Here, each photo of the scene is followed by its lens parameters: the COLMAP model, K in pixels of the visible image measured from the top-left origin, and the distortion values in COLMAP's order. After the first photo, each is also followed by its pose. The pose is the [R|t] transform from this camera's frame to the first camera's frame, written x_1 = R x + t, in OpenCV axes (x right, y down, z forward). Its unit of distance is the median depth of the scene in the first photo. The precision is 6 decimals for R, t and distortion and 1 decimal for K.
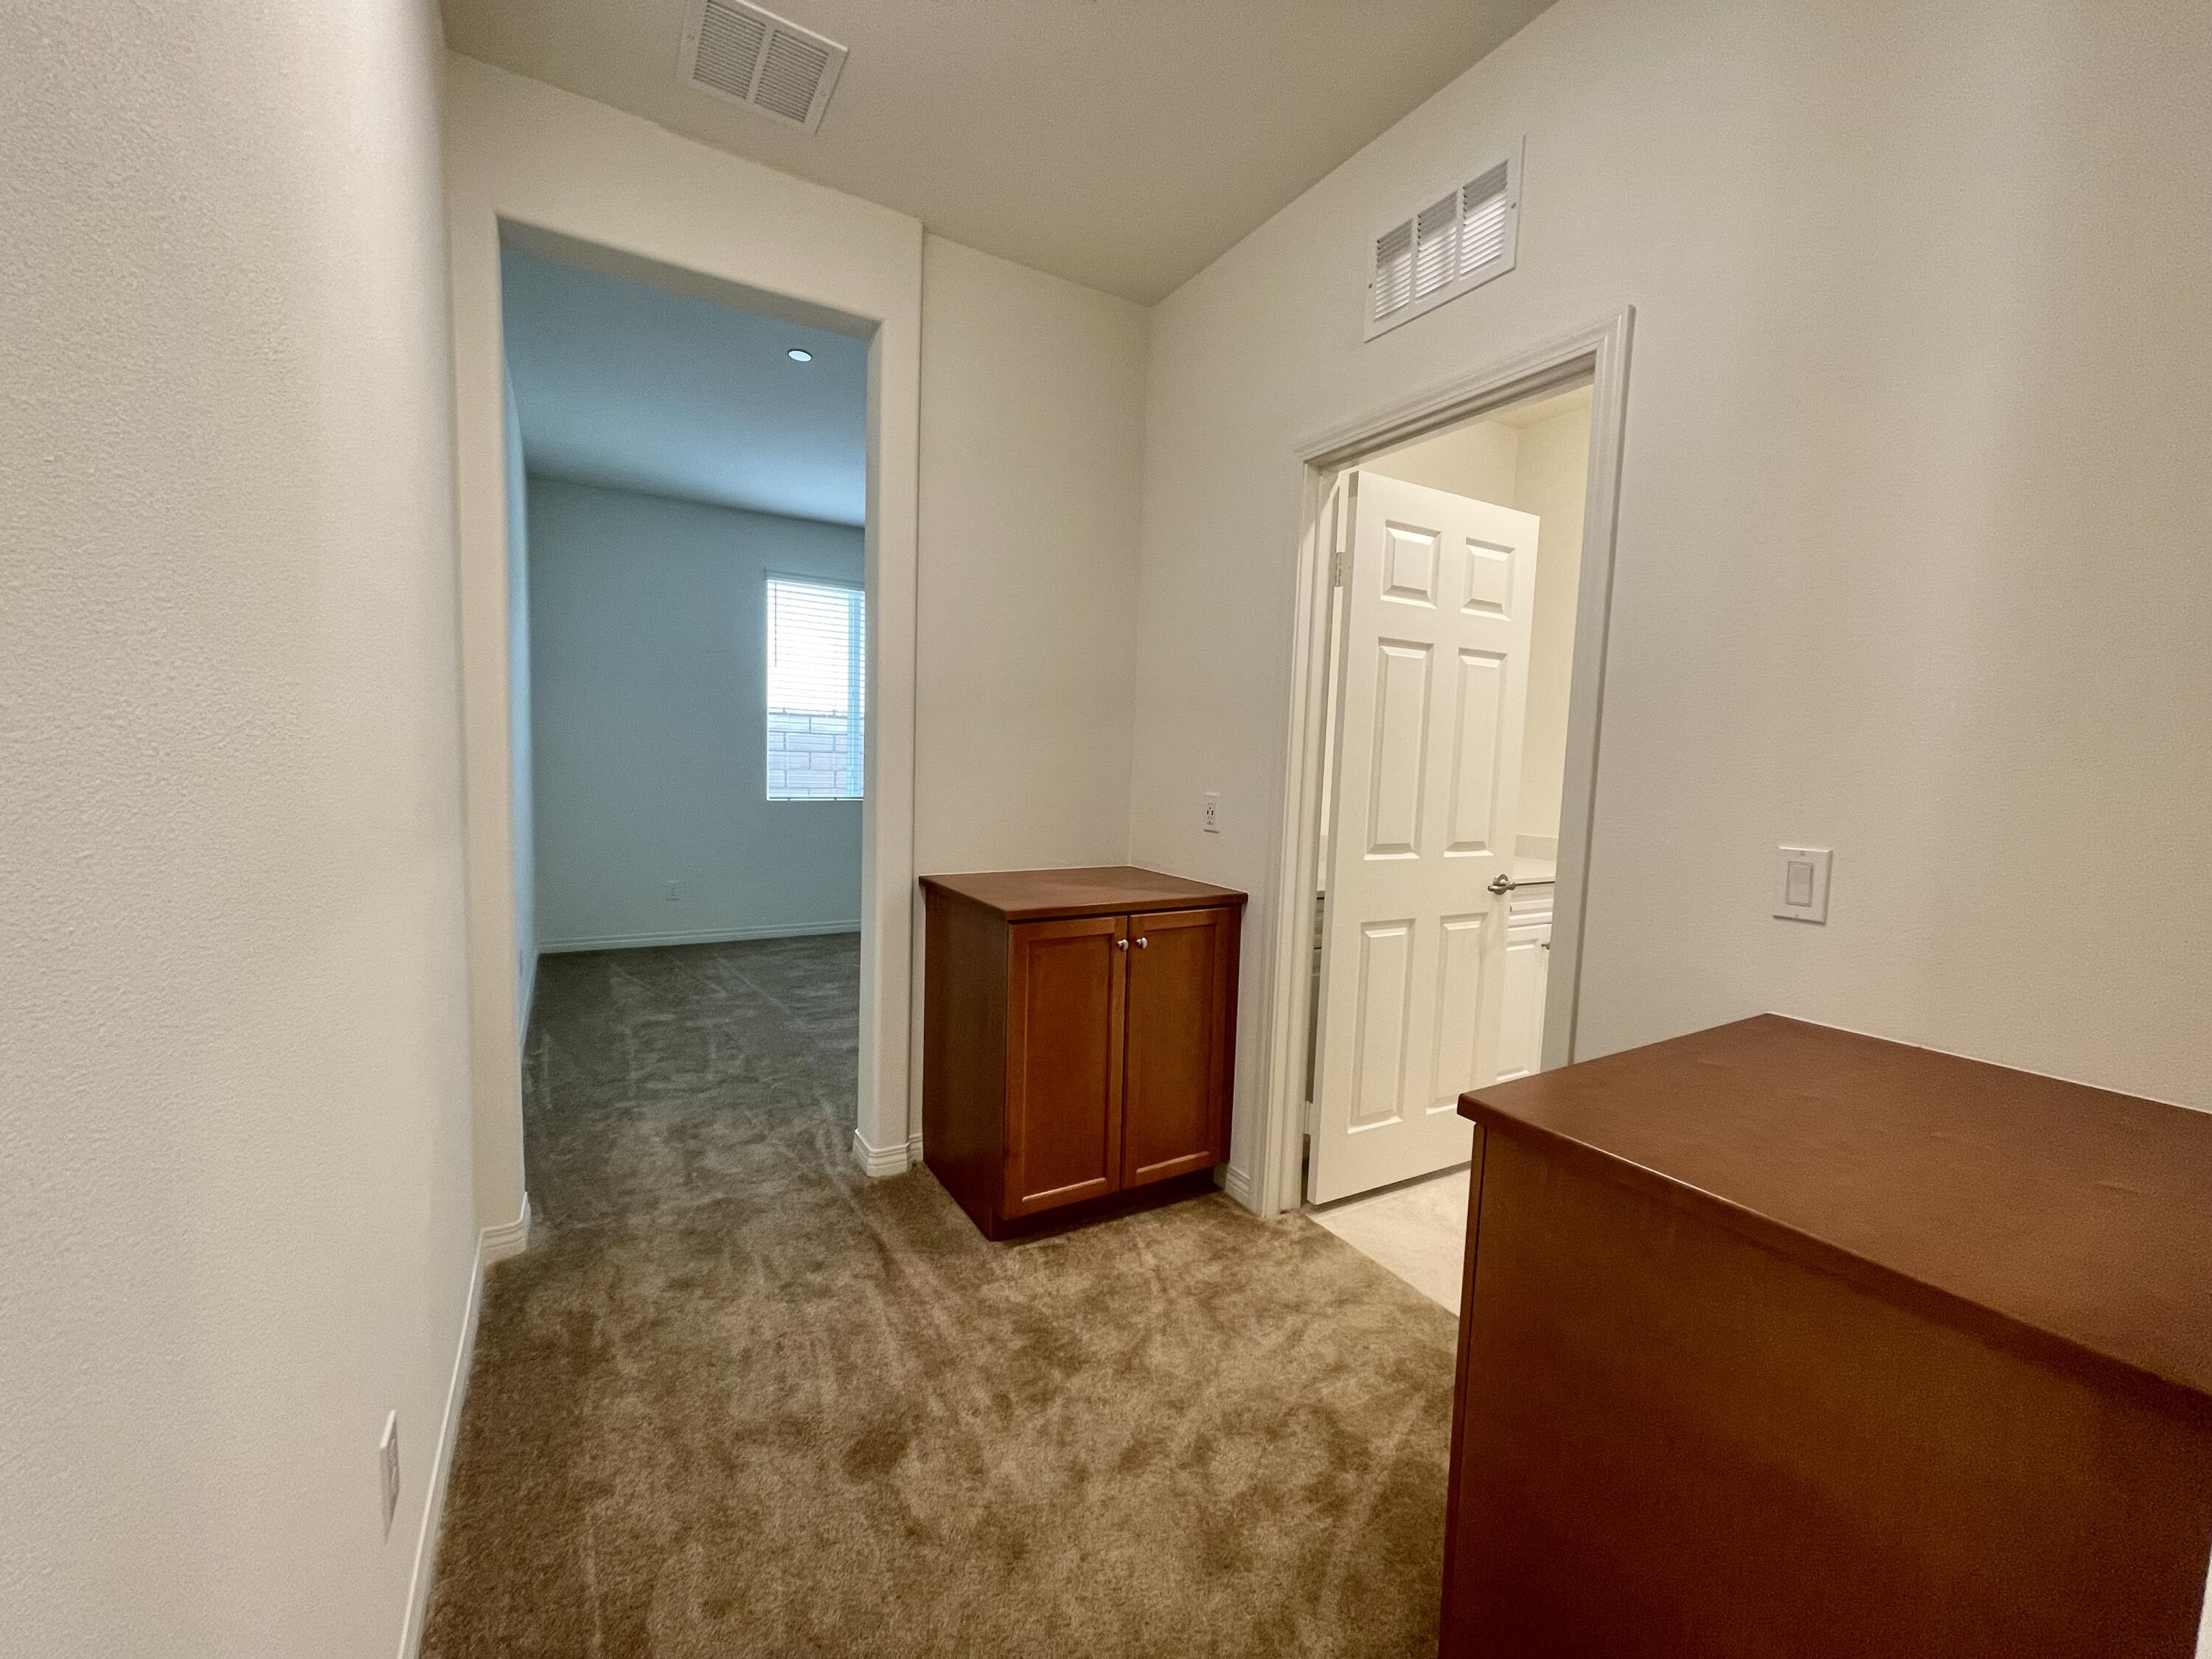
lens RADIAL K [[885.2, 0, 1094.9], [0, 885.2, 836.7], [0, 0, 1]] dist [-0.001142, 0.000063]
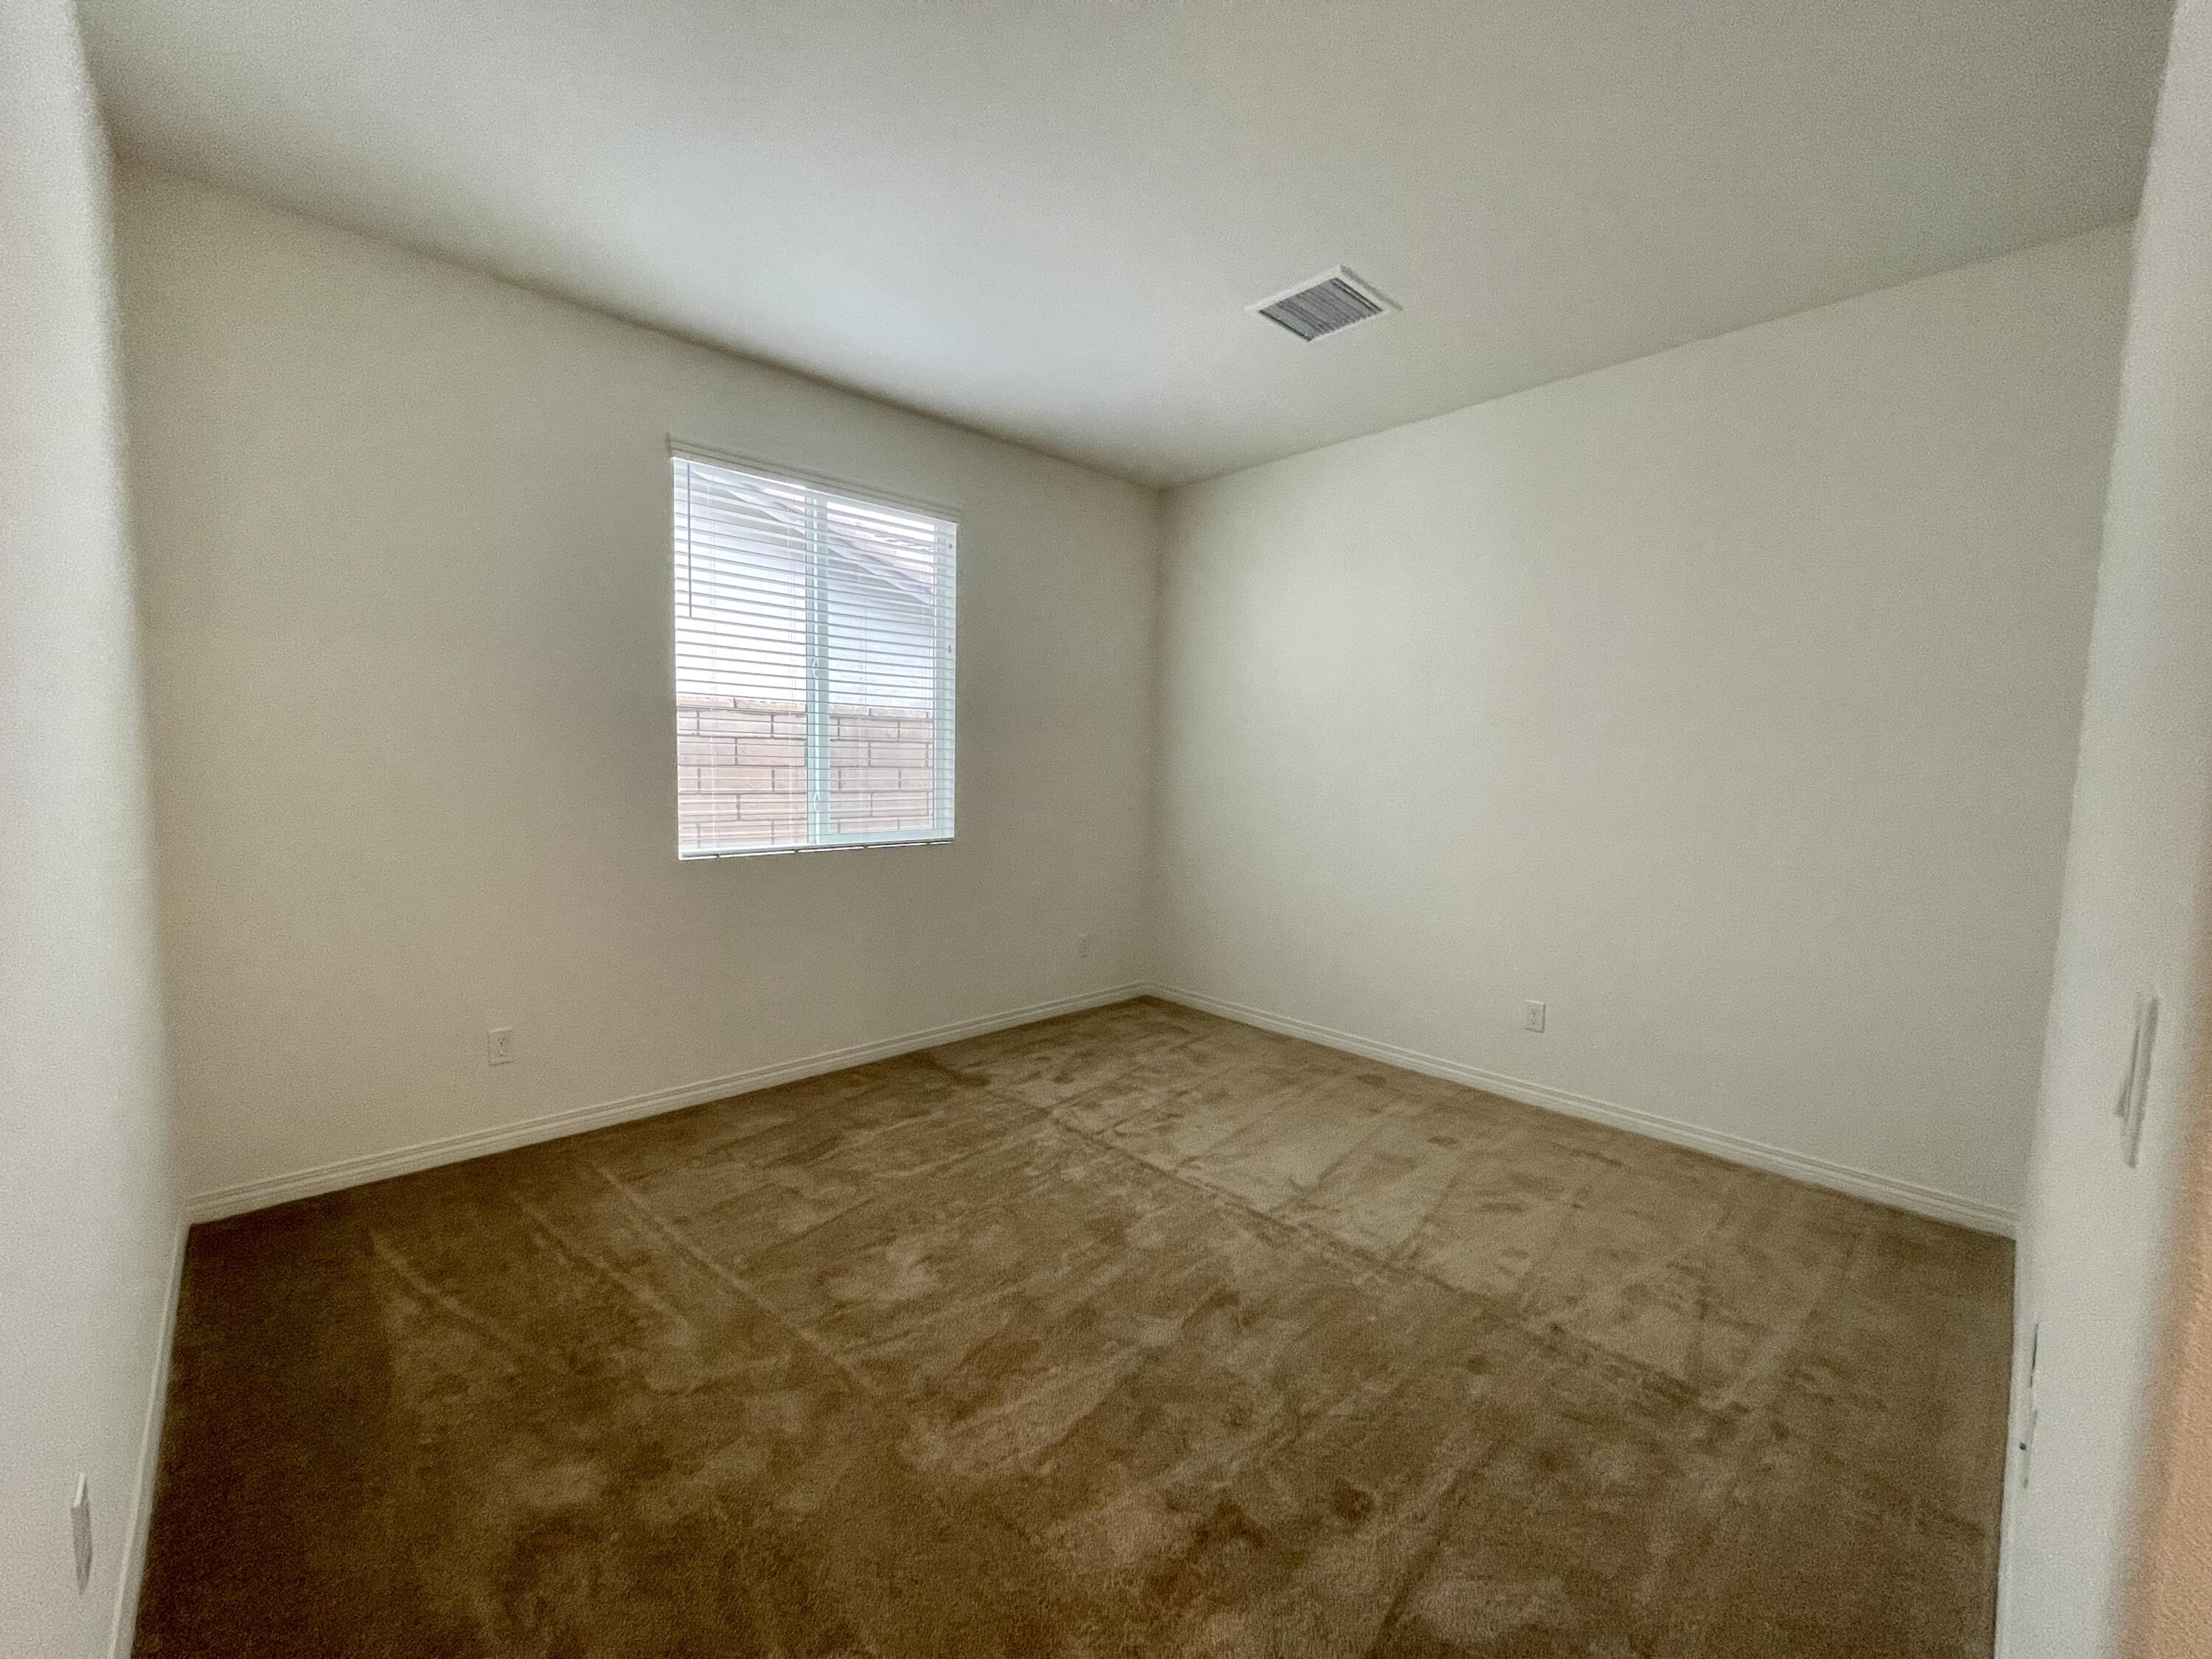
lens RADIAL K [[885.2, 0, 1094.9], [0, 885.2, 836.7], [0, 0, 1]] dist [-0.001142, 0.000063]
pose [[0.973221, -0.038347, 0.226651, -0.297946], [0.036439, 0.999256, 0.012597, -0.066993], [-0.226966, -0.004001, 0.973895, 0.498713]]
